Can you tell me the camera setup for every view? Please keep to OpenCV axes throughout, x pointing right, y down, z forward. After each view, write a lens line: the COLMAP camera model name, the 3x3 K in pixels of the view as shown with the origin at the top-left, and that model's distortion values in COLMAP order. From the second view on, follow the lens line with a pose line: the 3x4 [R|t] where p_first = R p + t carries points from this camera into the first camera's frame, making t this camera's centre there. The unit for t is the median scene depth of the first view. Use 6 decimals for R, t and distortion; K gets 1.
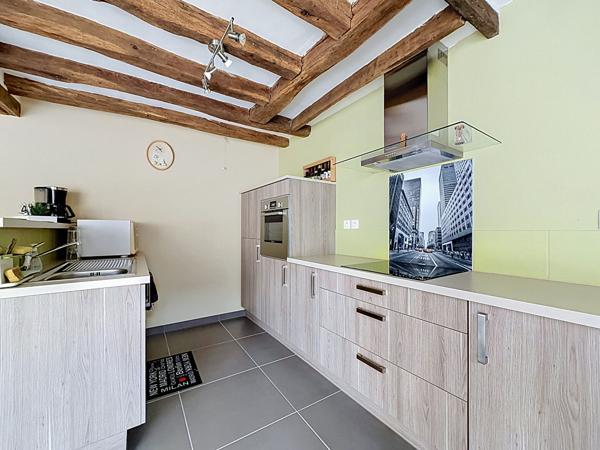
lens RADIAL K [[246.8, 0, 301.6], [0, 246.8, 227.9], [0, 0, 1]] dist [-0.002434, -0.000370]
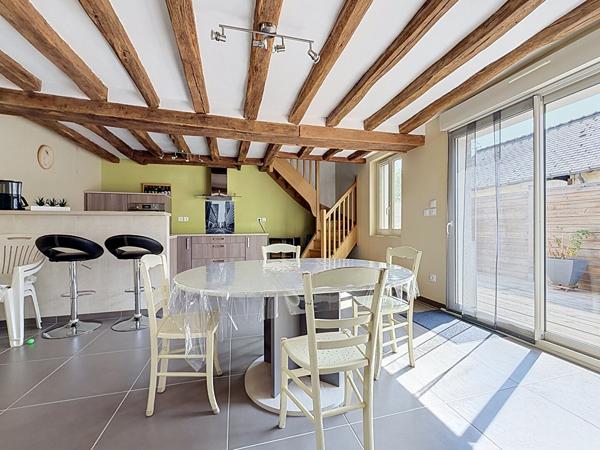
lens RADIAL K [[246.8, 0, 298.9], [0, 246.8, 227.3], [0, 0, 1]] dist [-0.002434, -0.000370]
pose [[0.328760, 0.000325, 0.944413, -1.825313], [-0.001713, 0.999999, 0.000252, 0.067249], [-0.944412, -0.001701, 0.328760, -0.811674]]
